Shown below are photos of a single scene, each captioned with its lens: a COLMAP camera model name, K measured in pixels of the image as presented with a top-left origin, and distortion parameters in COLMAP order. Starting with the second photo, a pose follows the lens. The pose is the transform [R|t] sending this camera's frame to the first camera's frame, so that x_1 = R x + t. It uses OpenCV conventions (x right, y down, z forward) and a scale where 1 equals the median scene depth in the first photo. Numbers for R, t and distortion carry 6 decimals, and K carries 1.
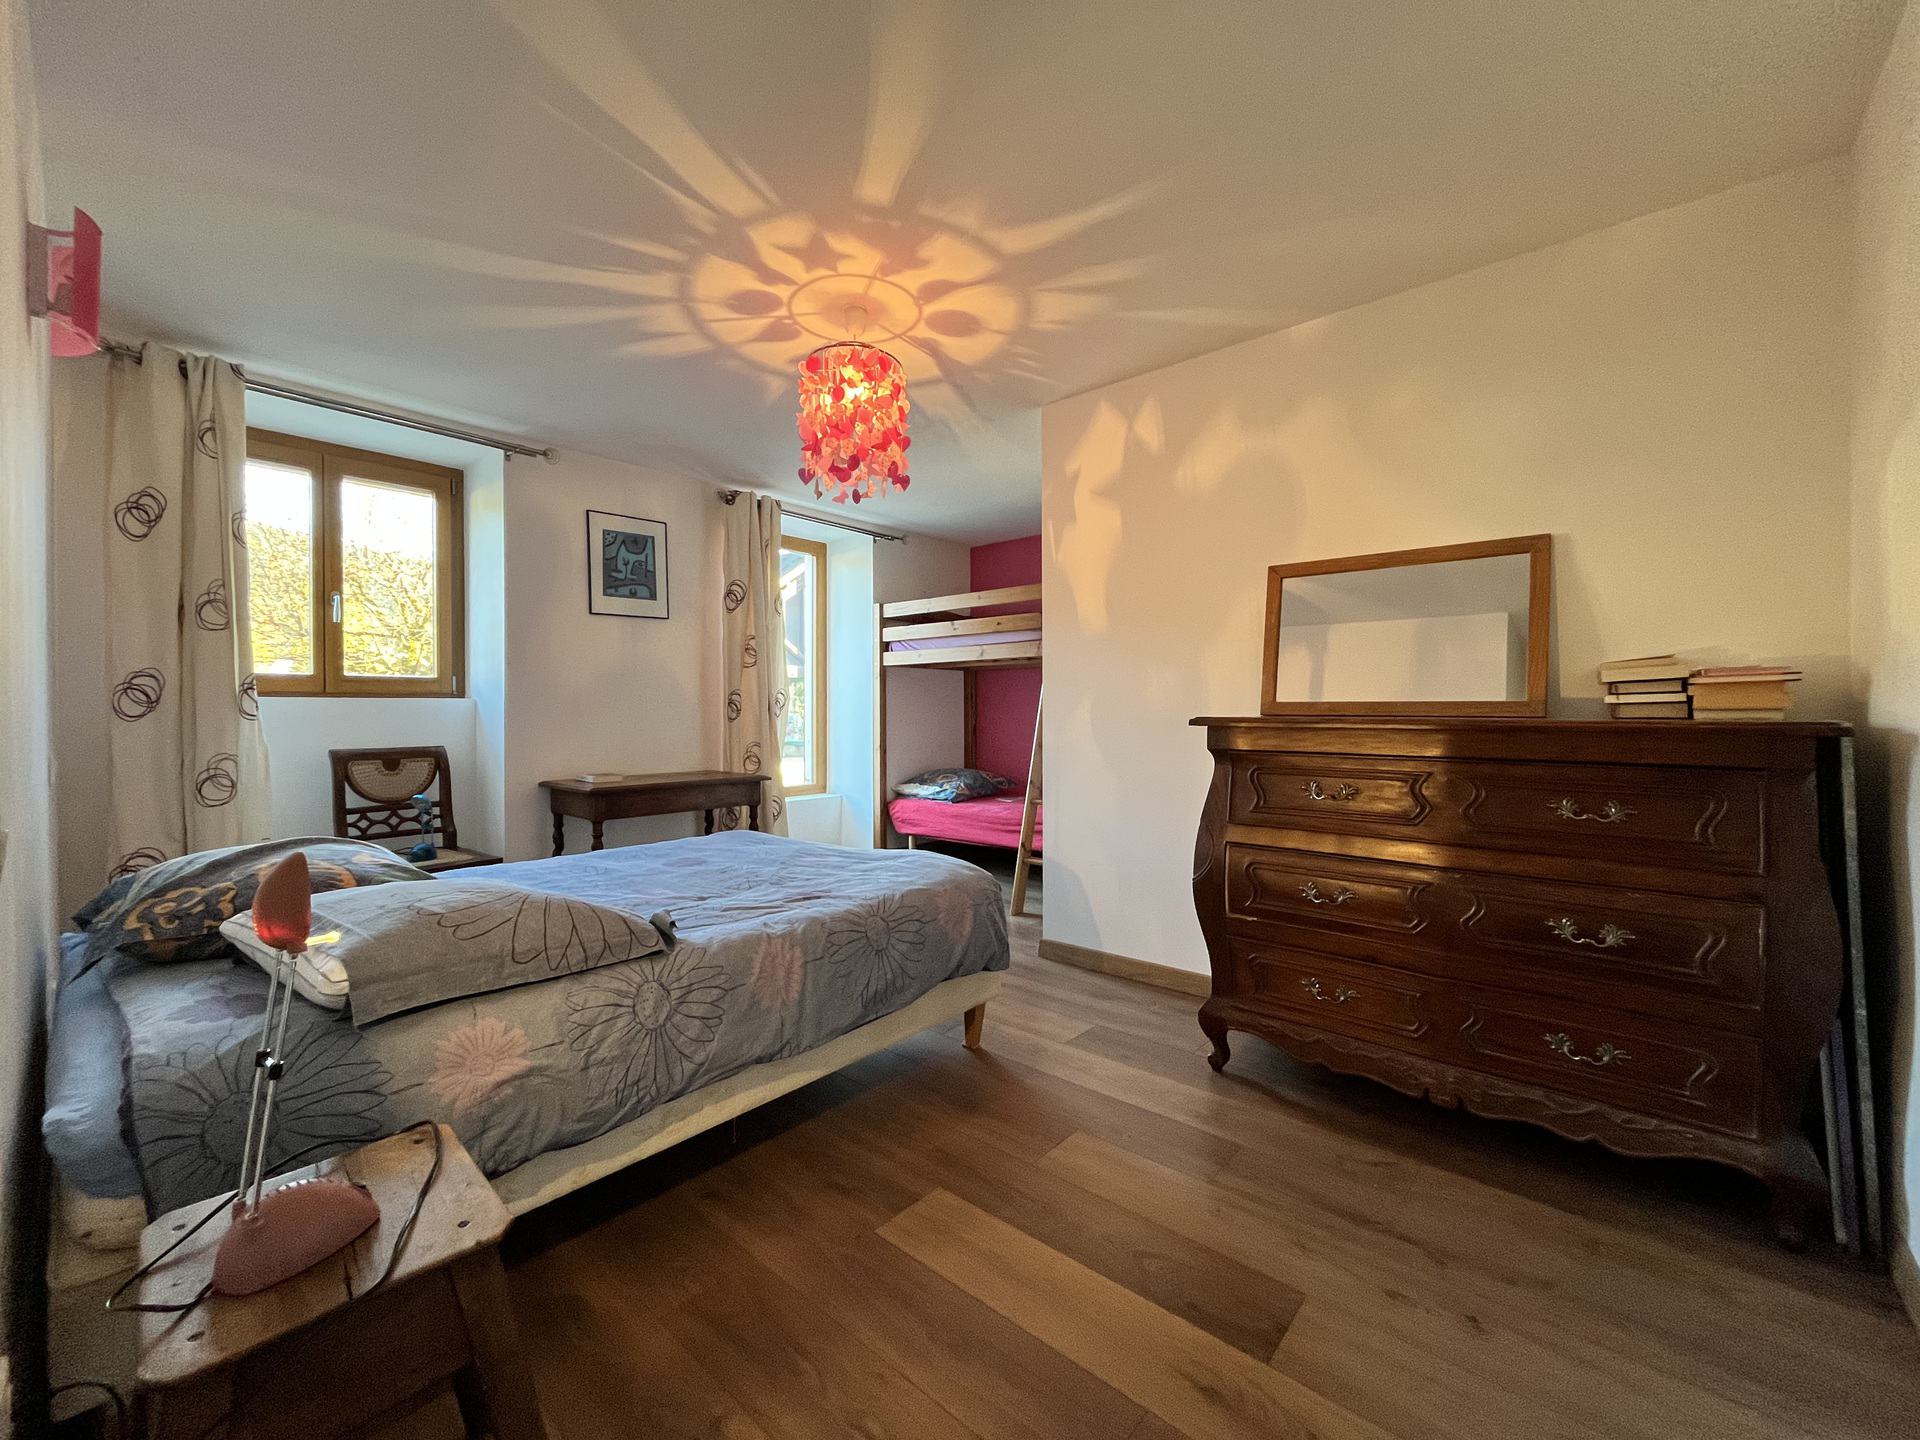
lens RADIAL K [[773.4, 0, 960.0], [0, 773.4, 720.0], [0, 0, 1]] dist [-0.002101, -0.000223]
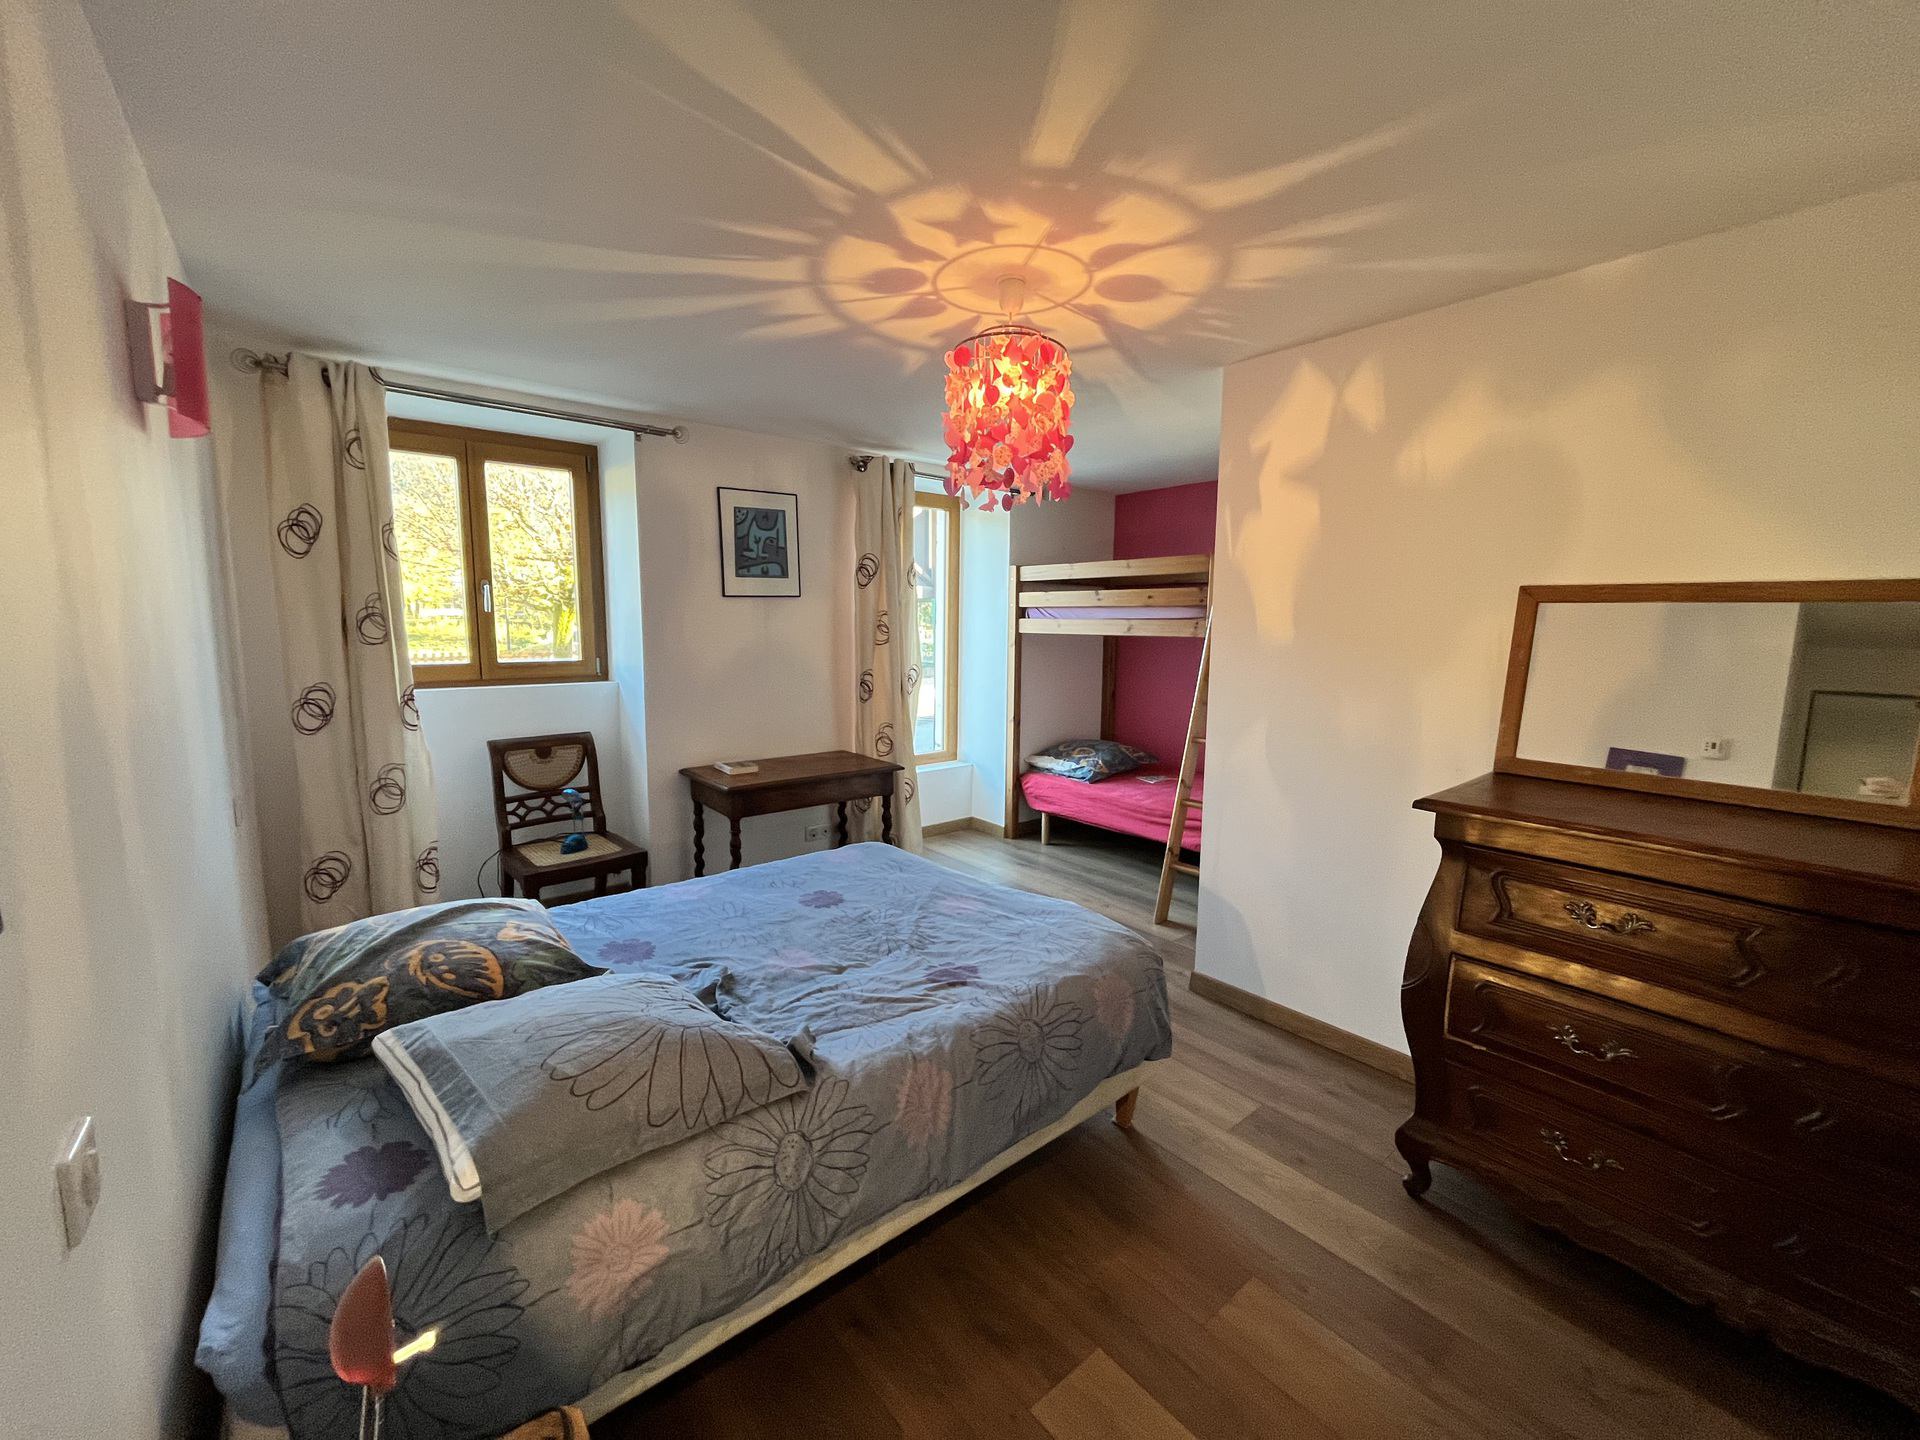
lens RADIAL K [[773.6, 0, 960.0], [0, 773.6, 720.0], [0, 0, 1]] dist [-0.001239, -0.000104]
pose [[0.987718, 0.030118, -0.153316, -0.045582], [-0.012176, 0.993099, 0.116646, -0.147295], [0.155771, -0.113346, 0.981269, 0.110680]]
